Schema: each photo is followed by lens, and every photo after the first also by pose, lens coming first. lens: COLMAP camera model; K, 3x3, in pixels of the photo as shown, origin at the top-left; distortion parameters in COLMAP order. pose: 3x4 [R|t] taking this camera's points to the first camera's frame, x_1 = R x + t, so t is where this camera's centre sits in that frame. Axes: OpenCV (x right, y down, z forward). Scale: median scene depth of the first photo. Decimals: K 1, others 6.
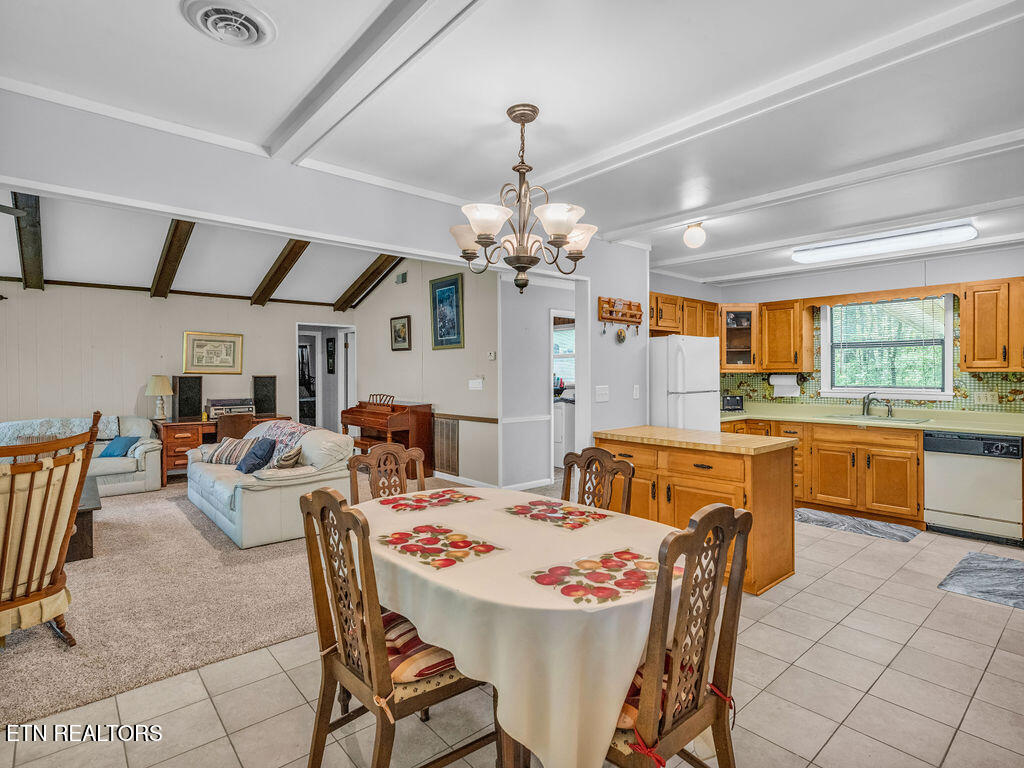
lens RADIAL K [[531.7, 0, 518.3], [0, 531.7, 371.4], [0, 0, 1]] dist [-0.025930, 0.012054]
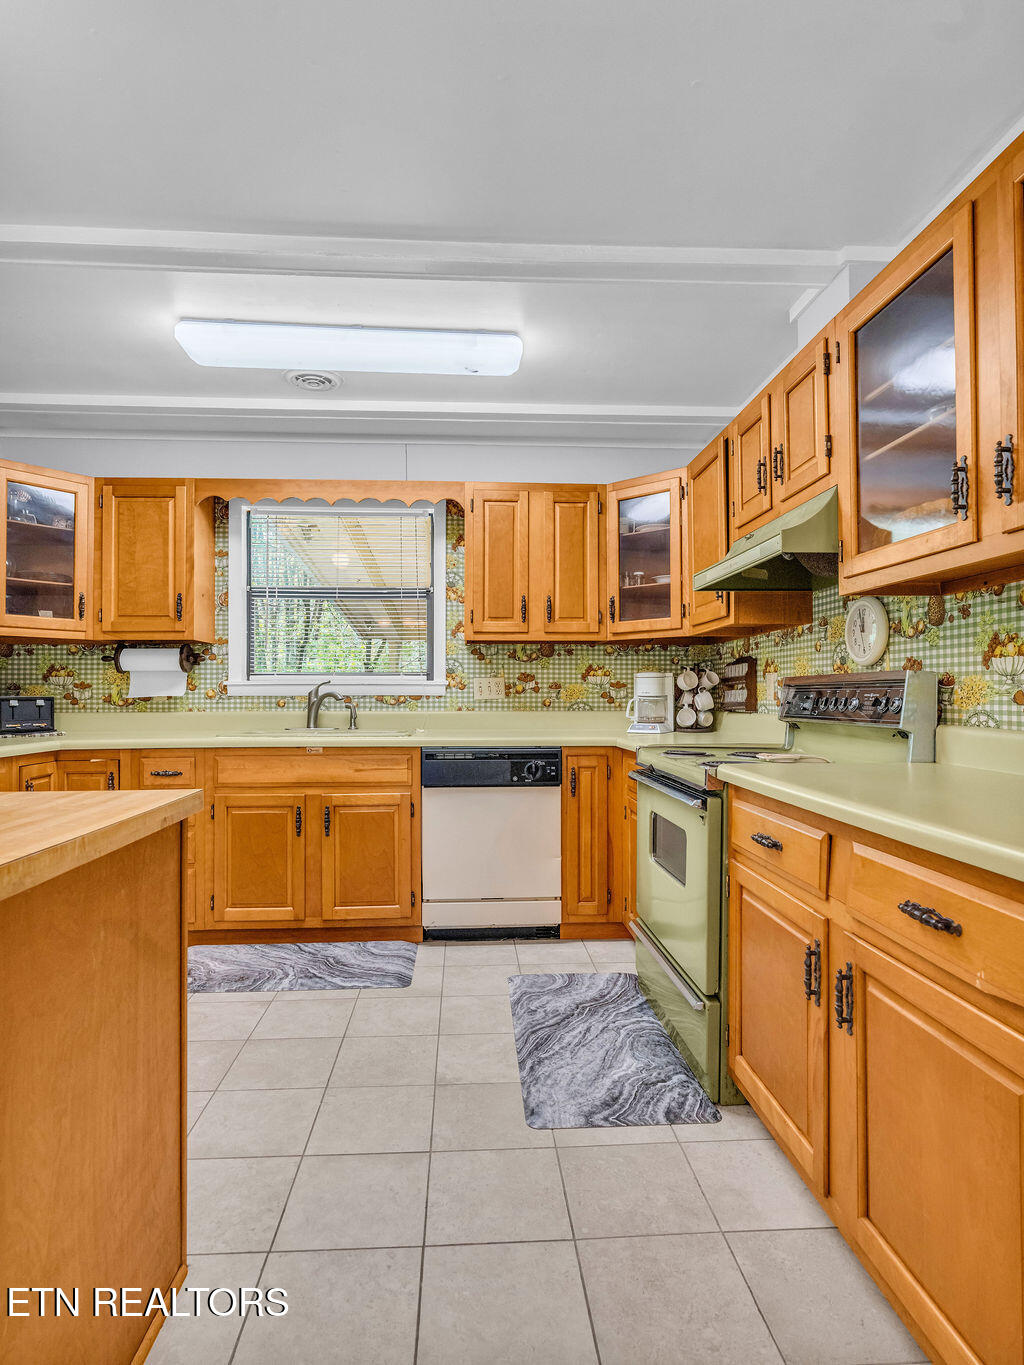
lens RADIAL K [[740.3, 0, 498.1], [0, 740.3, 681.2], [0, 0, 1]] dist [-0.001650, 0.000004]
pose [[0.619290, 0.013245, 0.785050, 0.239174], [0.000094, 0.999856, -0.016943, 0.057030], [-0.785162, 0.010567, 0.619200, 0.475331]]
